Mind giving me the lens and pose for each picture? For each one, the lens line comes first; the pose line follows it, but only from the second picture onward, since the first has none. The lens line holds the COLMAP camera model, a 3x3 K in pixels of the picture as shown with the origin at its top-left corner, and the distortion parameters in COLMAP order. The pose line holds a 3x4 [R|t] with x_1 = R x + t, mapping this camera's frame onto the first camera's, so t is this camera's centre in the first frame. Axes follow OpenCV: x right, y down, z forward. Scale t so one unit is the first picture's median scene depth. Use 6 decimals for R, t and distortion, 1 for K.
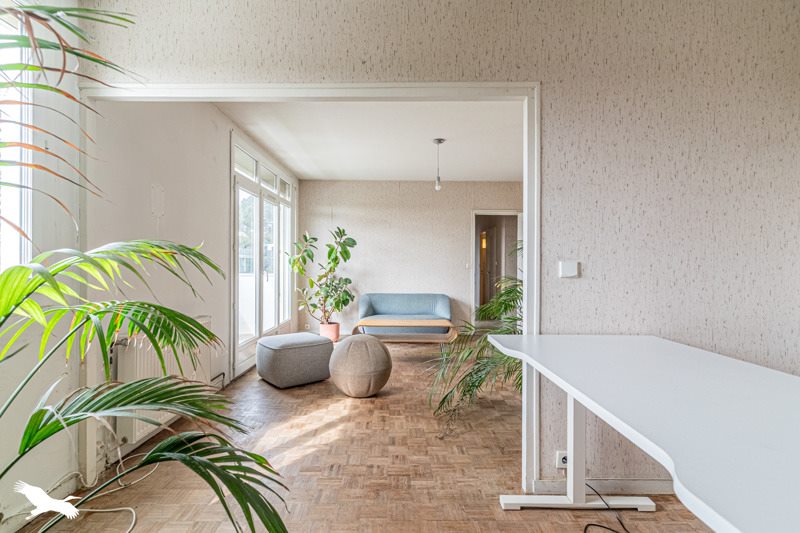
lens RADIAL K [[391.2, 0, 398.7], [0, 391.2, 265.6], [0, 0, 1]] dist [0.004290, 0.000762]
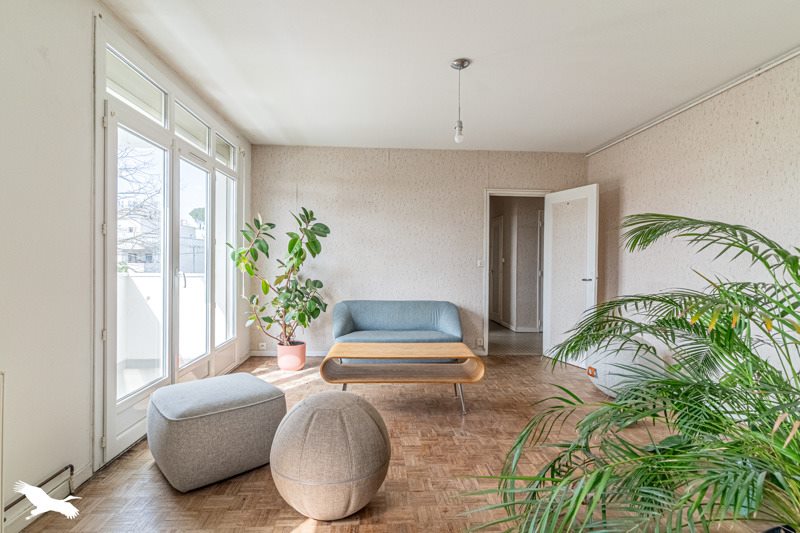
lens RADIAL K [[391.2, 0, 400.9], [0, 391.2, 265.9], [0, 0, 1]] dist [0.004290, 0.000762]
pose [[0.998152, 0.003726, 0.060649, -0.022014], [-0.004282, 0.999950, 0.009044, -0.001062], [-0.060612, -0.009287, 0.998118, 0.280183]]
